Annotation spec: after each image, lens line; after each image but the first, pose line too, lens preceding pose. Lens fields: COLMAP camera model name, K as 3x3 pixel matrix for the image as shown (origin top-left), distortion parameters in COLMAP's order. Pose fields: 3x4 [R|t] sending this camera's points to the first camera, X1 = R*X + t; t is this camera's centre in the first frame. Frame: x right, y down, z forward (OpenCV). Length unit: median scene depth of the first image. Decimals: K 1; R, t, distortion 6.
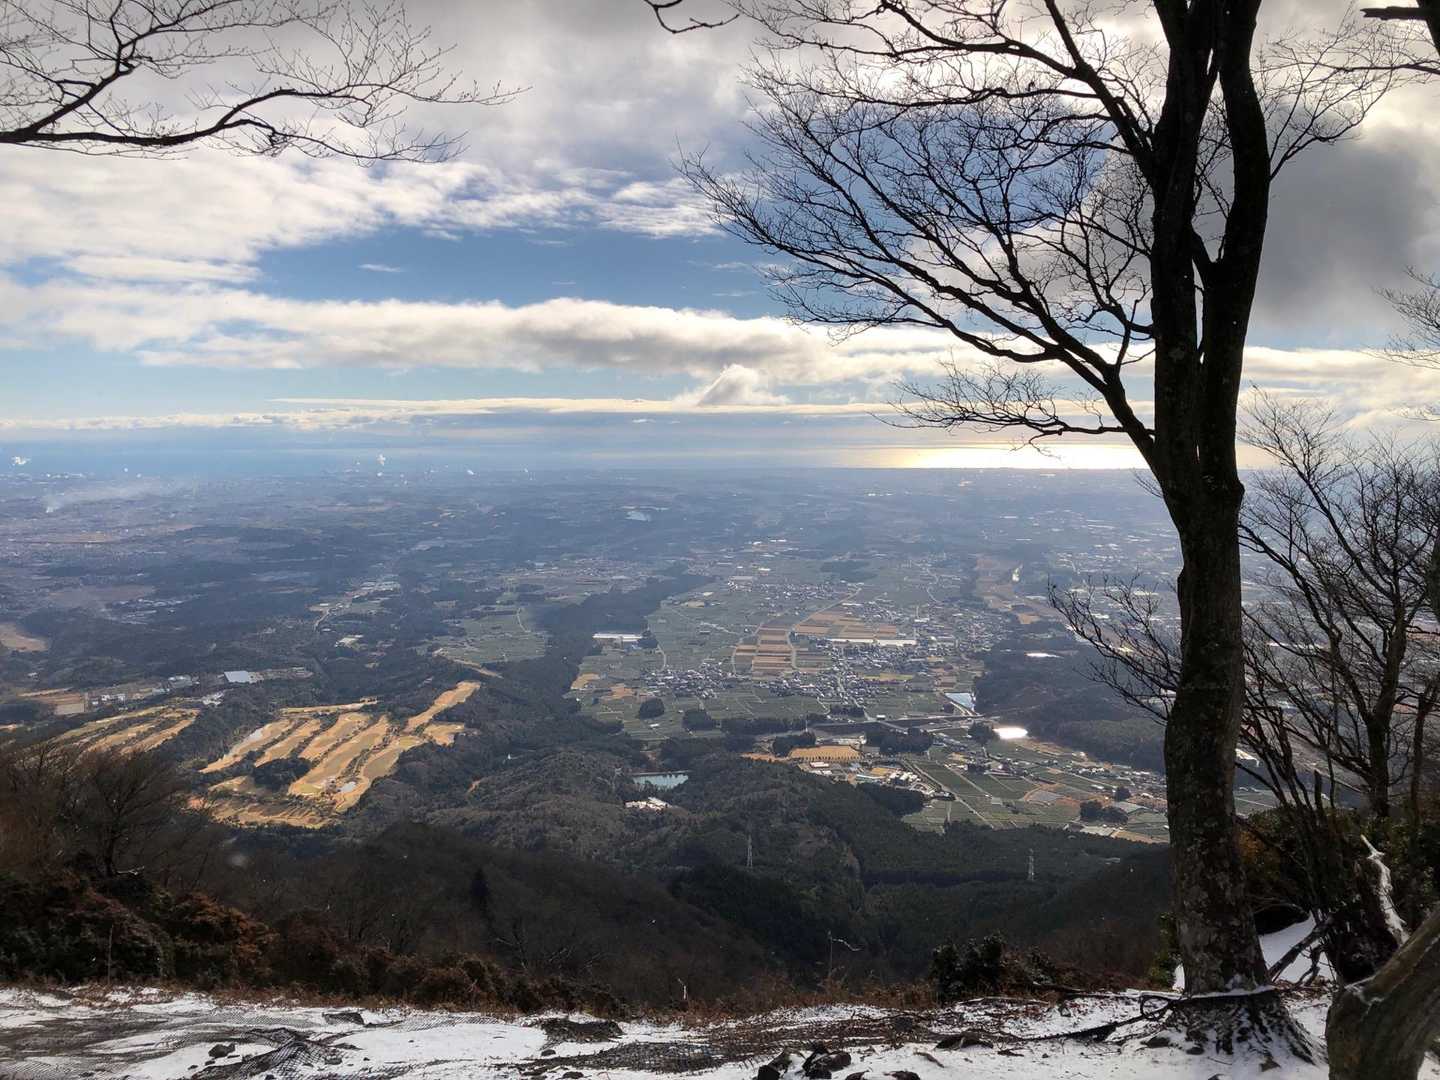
lens RADIAL K [[1231.9, 0, 717.4], [0, 1231.9, 544.2], [0, 0, 1]] dist [0.009256, -0.002299]
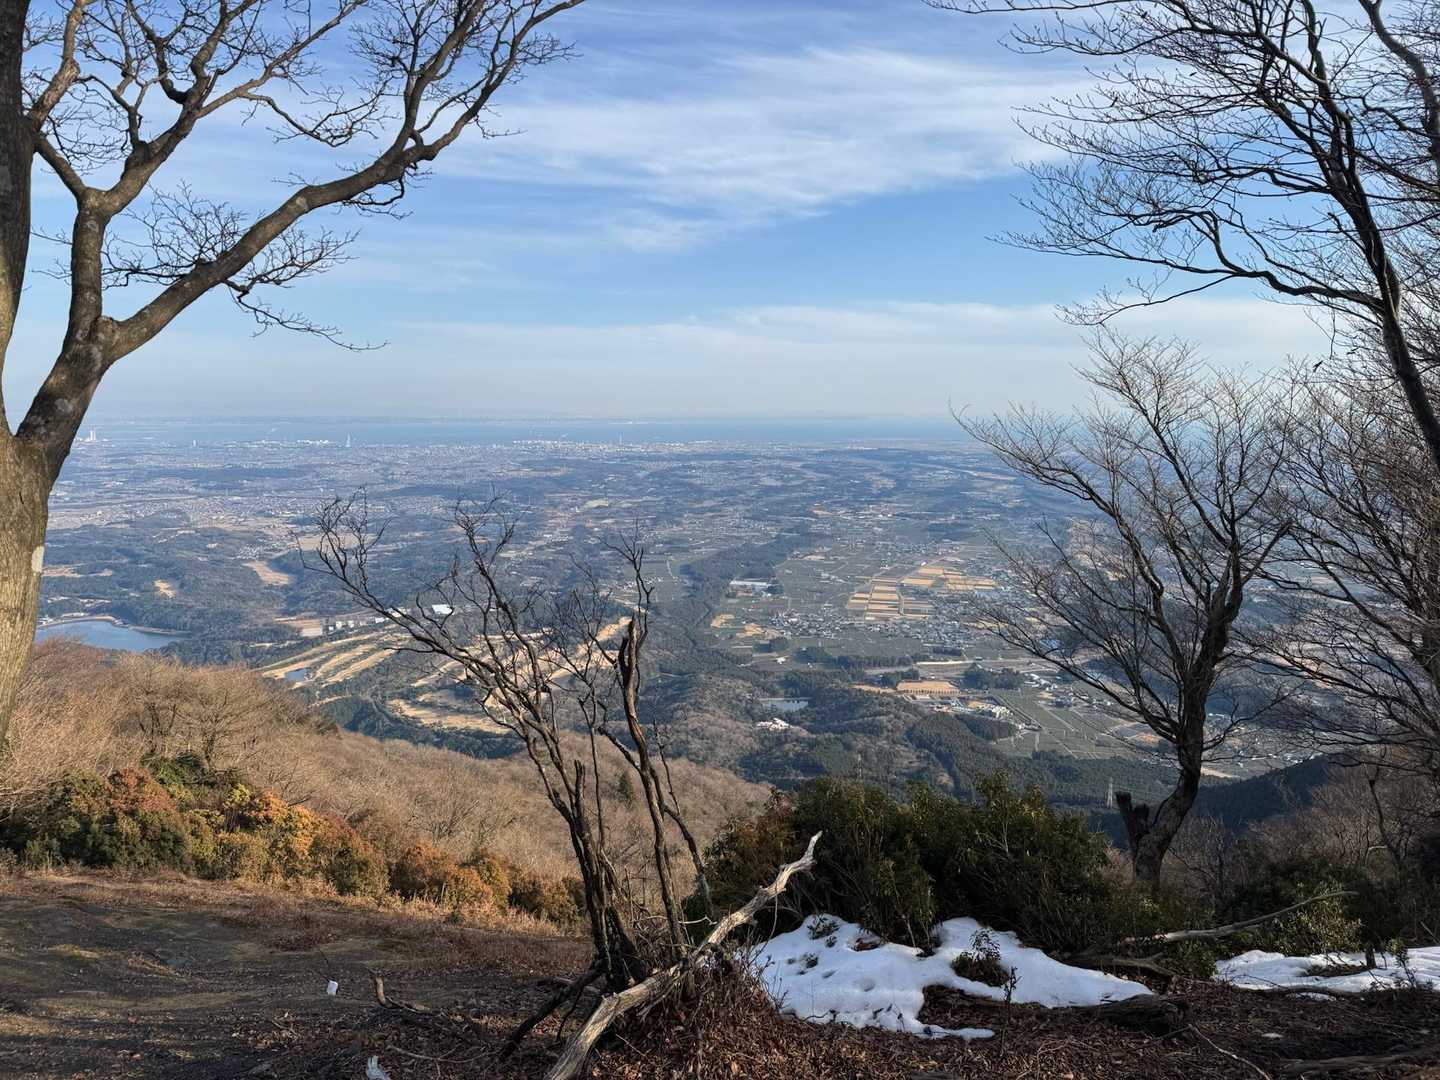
lens RADIAL K [[1231.9, 0, 720.3], [0, 1231.9, 537.9], [0, 0, 1]] dist [0.009256, -0.002299]
pose [[0.993194, 0.017304, -0.115182, 0.026294], [-0.013633, 0.999376, 0.032586, -0.007128], [0.115674, -0.030794, 0.992810, -0.180876]]
